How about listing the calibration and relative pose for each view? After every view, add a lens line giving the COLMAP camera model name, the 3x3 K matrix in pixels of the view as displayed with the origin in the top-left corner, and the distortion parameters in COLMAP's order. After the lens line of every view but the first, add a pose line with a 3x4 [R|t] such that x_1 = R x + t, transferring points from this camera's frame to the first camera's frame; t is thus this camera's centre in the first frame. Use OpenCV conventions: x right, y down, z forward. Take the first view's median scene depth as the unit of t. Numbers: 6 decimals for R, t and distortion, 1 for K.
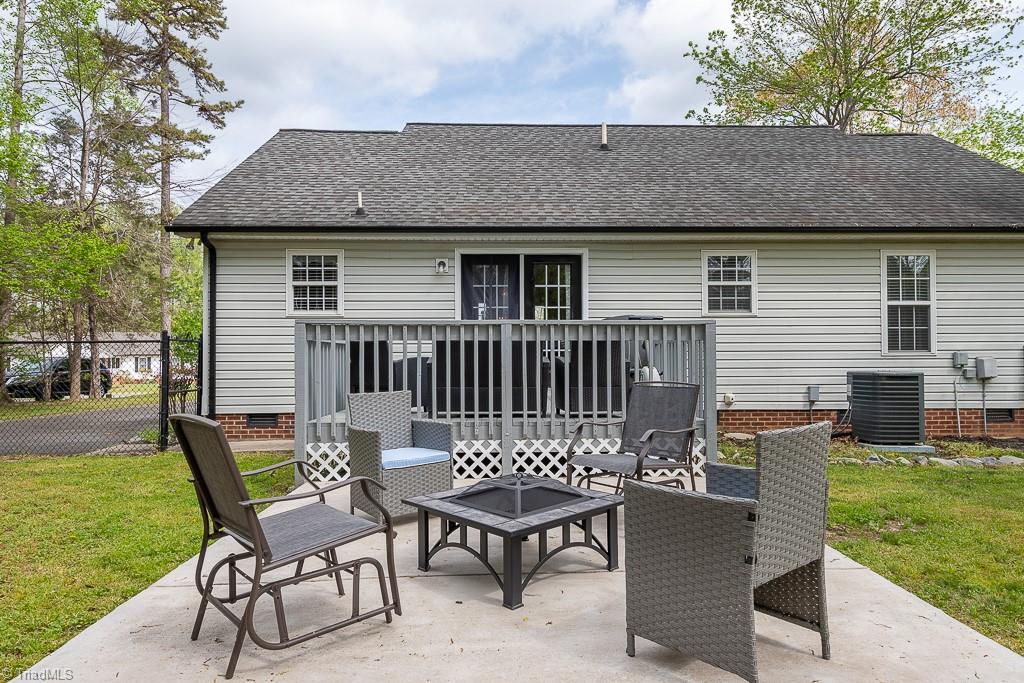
lens RADIAL K [[626.1, 0, 520.9], [0, 626.1, 342.2], [0, 0, 1]] dist [0.022160, -0.009371]
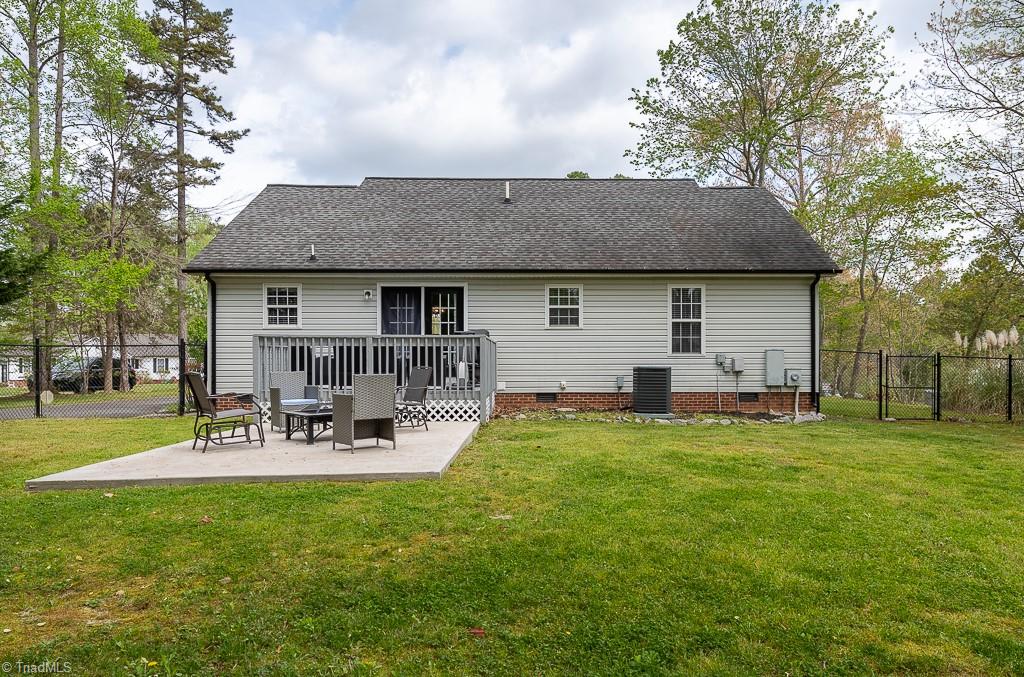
lens RADIAL K [[626.1, 0, 525.7], [0, 626.1, 357.7], [0, 0, 1]] dist [0.022160, -0.009371]
pose [[0.999885, 0.002655, -0.014908, 0.262406], [-0.002351, 0.999789, 0.020411, -0.004197], [0.014959, -0.020373, 0.999681, -0.465240]]
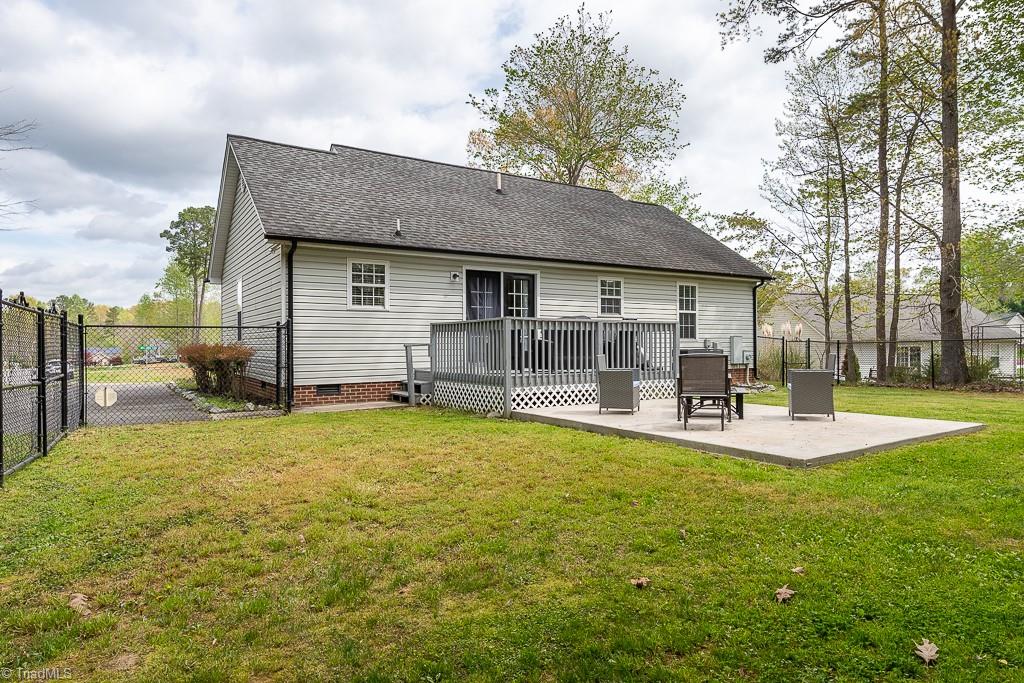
lens RADIAL K [[626.1, 0, 509.7], [0, 626.1, 341.0], [0, 0, 1]] dist [0.022160, -0.009371]
pose [[0.864122, 0.003407, 0.503270, -0.716802], [-0.007972, 0.999944, 0.006918, 0.012256], [-0.503219, -0.009990, 0.864101, -0.285433]]
